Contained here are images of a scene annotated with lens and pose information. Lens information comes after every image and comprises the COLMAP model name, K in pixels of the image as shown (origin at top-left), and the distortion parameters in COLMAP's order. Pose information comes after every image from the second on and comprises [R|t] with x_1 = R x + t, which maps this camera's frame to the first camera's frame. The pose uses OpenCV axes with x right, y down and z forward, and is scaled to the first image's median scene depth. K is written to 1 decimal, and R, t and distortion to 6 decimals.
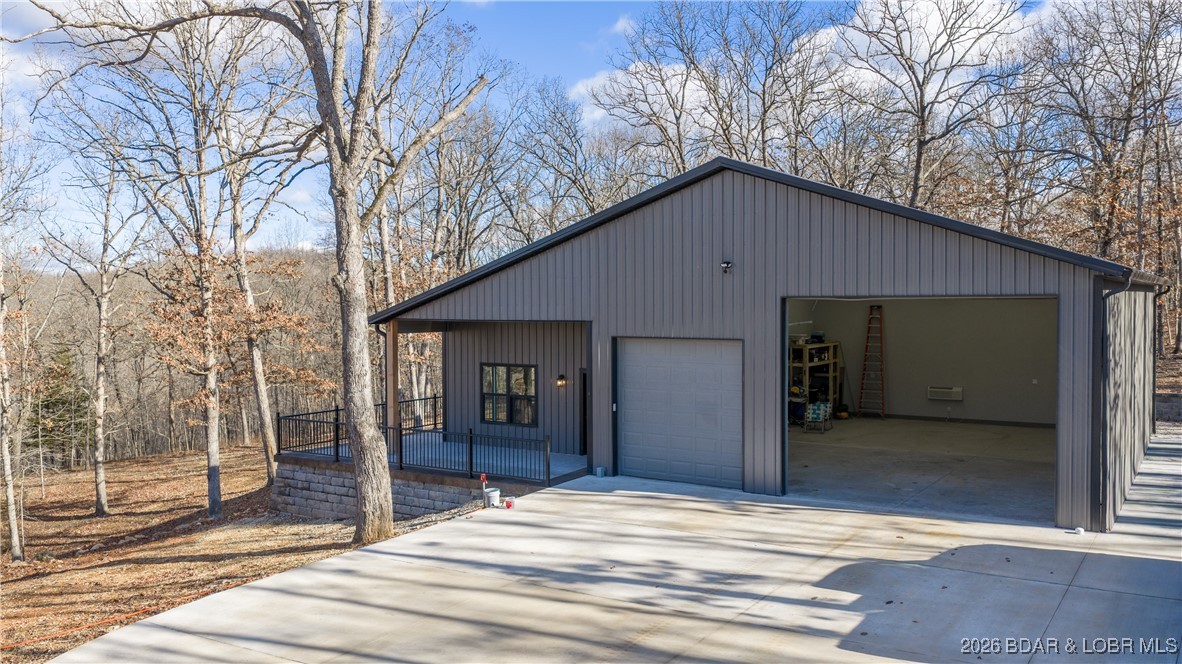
lens RADIAL K [[974.4, 0, 586.0], [0, 974.4, 325.1], [0, 0, 1]] dist [-0.006412, -0.003405]
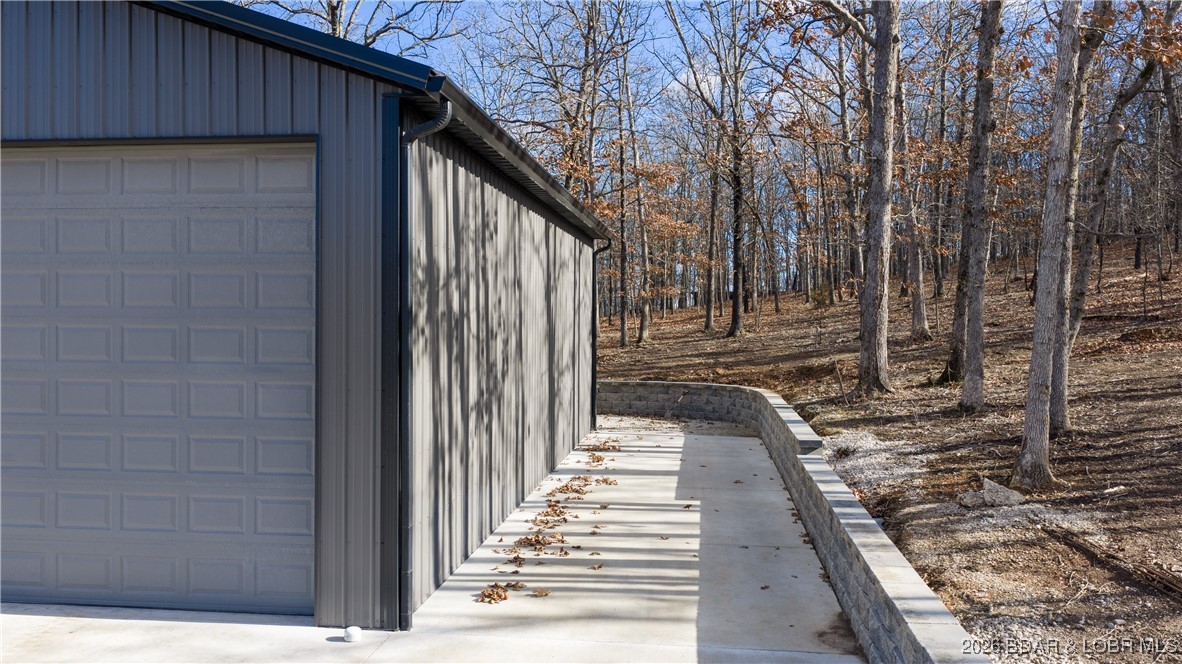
lens RADIAL K [[970.8, 0, 591.0], [0, 970.8, 332.0], [0, 0, 1]] dist [-0.003165, -0.006195]
pose [[0.892592, 0.006058, 0.450825, 0.249519], [-0.001516, 0.999944, -0.010435, 0.044379], [-0.450863, 0.008631, 0.892551, 0.330482]]
